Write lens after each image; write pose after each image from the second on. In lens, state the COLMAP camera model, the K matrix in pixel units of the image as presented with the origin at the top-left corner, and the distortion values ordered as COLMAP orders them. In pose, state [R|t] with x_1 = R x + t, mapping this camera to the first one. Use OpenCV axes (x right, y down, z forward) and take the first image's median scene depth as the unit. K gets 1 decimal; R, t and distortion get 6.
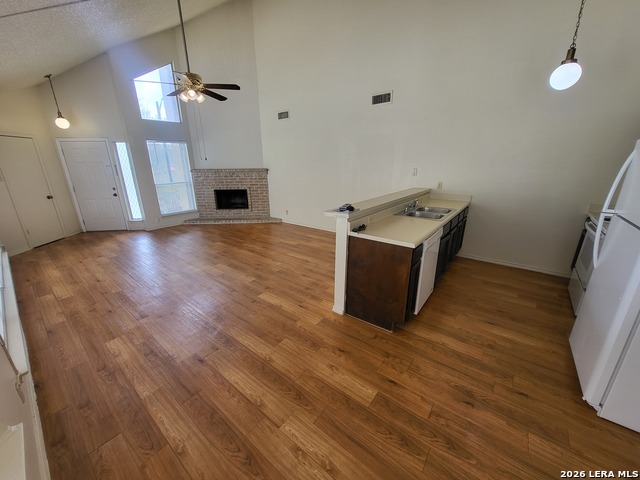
lens RADIAL K [[250.1, 0, 316.5], [0, 250.1, 239.8], [0, 0, 1]] dist [-0.001638, -0.000305]
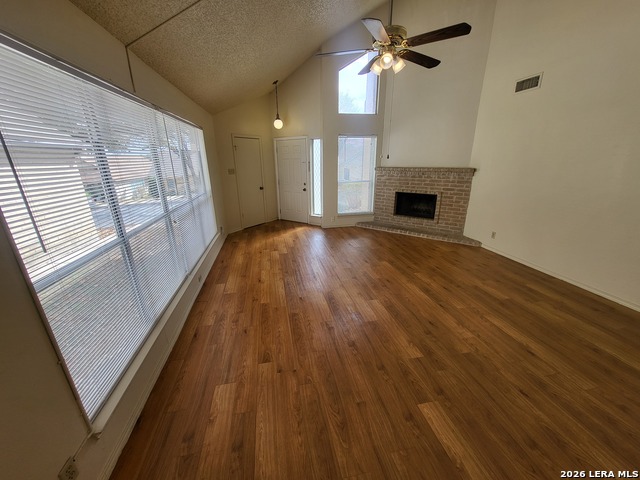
lens RADIAL K [[250.1, 0, 316.5], [0, 250.1, 239.8], [0, 0, 1]] dist [-0.001638, -0.000305]
pose [[0.763032, 0.201493, -0.614153, -0.072308], [-0.189415, 0.978160, 0.085586, -0.071549], [0.617984, 0.051025, 0.784533, 0.206184]]
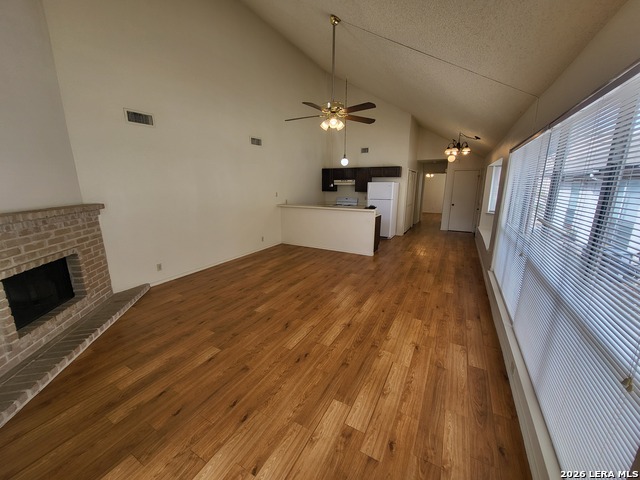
lens RADIAL K [[250.1, 0, 316.5], [0, 250.1, 239.8], [0, 0, 1]] dist [-0.001638, -0.000305]
pose [[-0.161596, -0.204100, 0.965521, -0.859297], [0.300152, 0.921863, 0.245106, -0.231043], [-0.940104, 0.329411, -0.087708, 0.723710]]
